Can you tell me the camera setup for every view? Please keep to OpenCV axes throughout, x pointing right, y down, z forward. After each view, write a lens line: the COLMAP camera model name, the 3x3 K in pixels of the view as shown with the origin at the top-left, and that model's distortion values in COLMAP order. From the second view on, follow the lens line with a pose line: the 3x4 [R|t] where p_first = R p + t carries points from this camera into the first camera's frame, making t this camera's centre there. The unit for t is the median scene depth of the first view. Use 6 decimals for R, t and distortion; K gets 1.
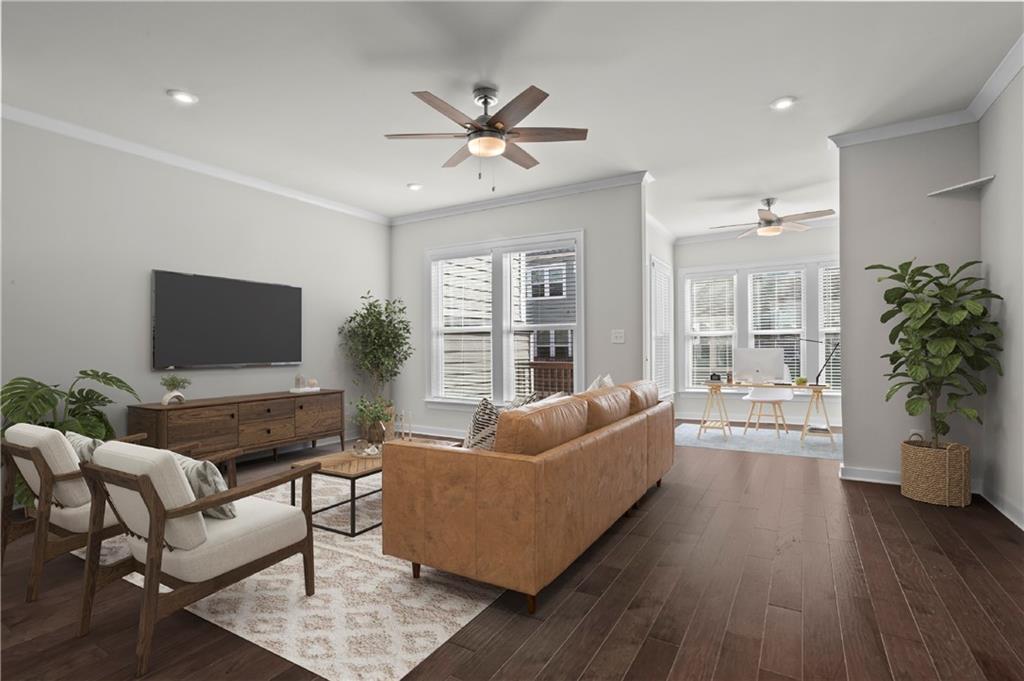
lens RADIAL K [[500.9, 0, 517.5], [0, 500.9, 342.4], [0, 0, 1]] dist [-0.005462, 0.001694]
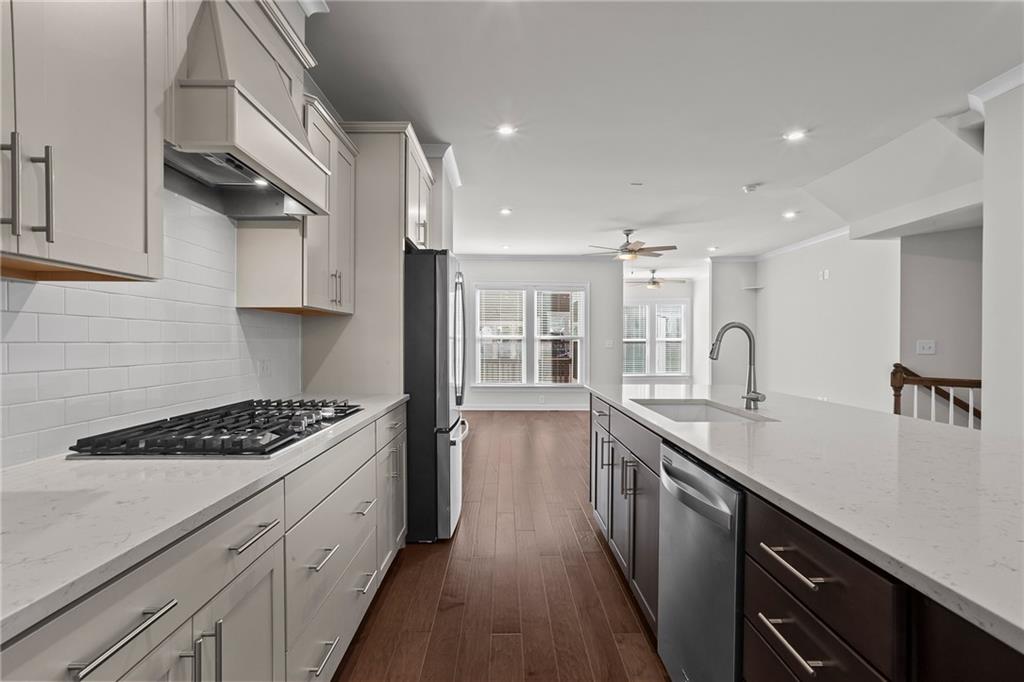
lens RADIAL K [[500.9, 0, 508.9], [0, 500.9, 347.7], [0, 0, 1]] dist [-0.005462, 0.001694]
pose [[0.848448, -0.001693, 0.529275, -1.031884], [-0.009206, 0.999796, 0.017956, -0.026269], [-0.529198, -0.020108, 0.848260, -0.334968]]
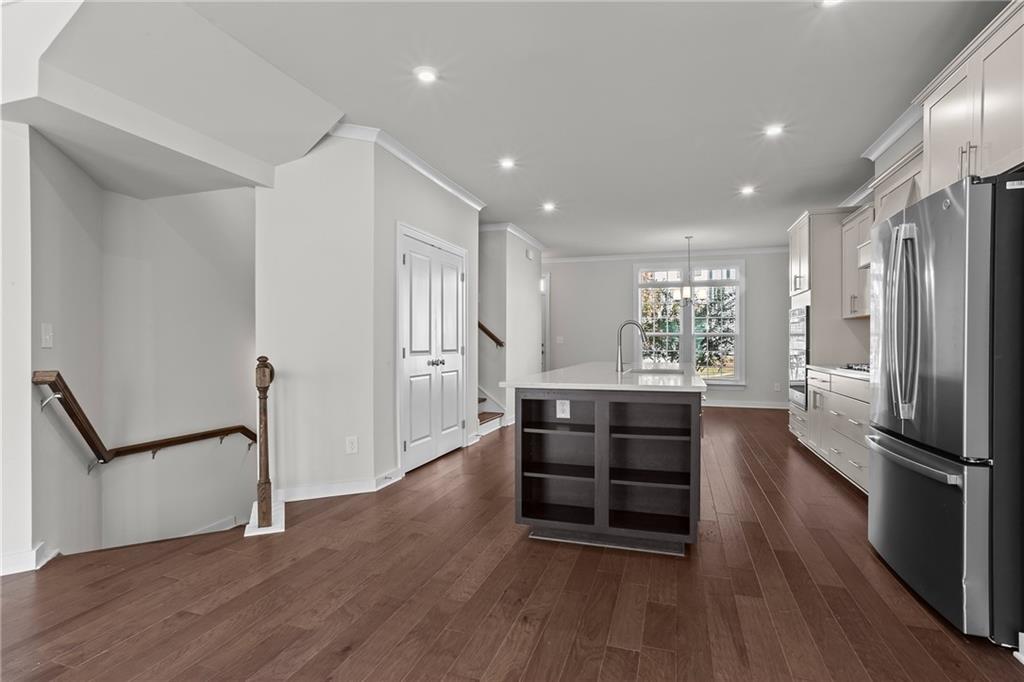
lens RADIAL K [[500.9, 0, 507.1], [0, 500.9, 338.8], [0, 0, 1]] dist [-0.005462, 0.001694]
pose [[-0.974962, 0.010357, -0.222132, -0.284307], [0.013011, 0.999860, -0.010487, -0.006769], [0.221992, -0.013114, -0.974960, 0.628171]]
